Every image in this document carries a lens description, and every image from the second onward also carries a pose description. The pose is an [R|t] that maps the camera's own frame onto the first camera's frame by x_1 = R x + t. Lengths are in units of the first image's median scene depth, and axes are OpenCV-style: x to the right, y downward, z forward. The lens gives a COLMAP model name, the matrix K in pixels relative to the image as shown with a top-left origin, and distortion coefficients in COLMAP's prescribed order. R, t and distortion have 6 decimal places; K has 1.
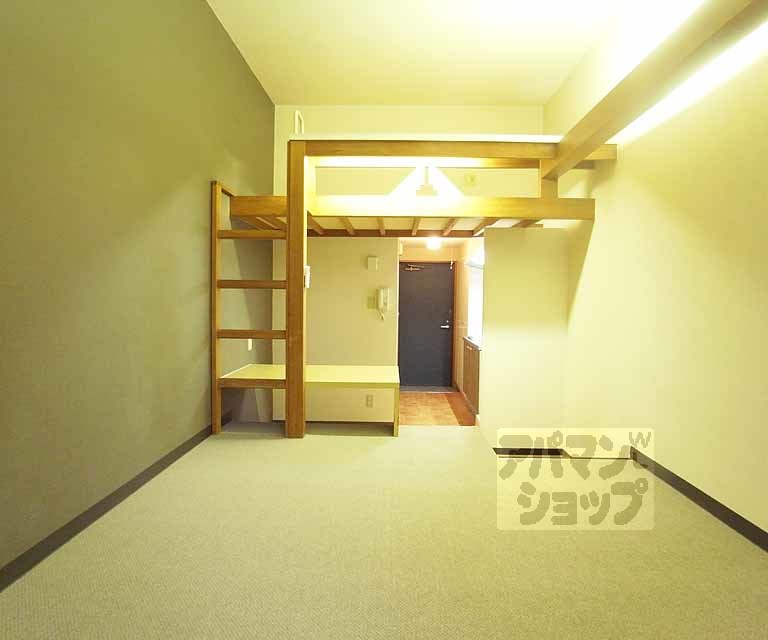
lens RADIAL K [[487.1, 0, 383.6], [0, 487.1, 325.0], [0, 0, 1]] dist [-0.030368, -0.000211]
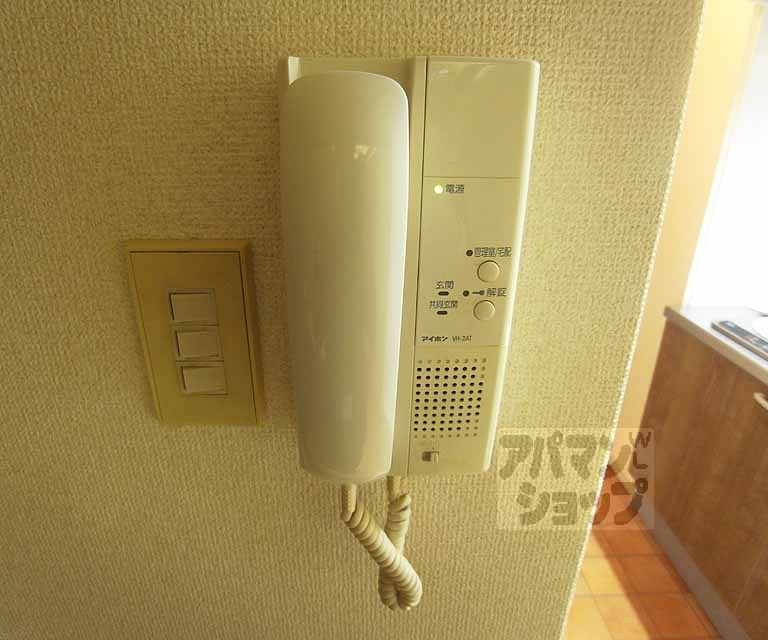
lens RADIAL K [[485.9, 0, 384.0], [0, 485.9, 320.0], [0, 0, 1]] dist [-0.005801, -0.001489]
pose [[0.997534, -0.025416, 0.065425, -0.007459], [0.002232, 0.943150, 0.332361, -0.091079], [-0.070153, -0.331395, 0.940880, 1.324476]]
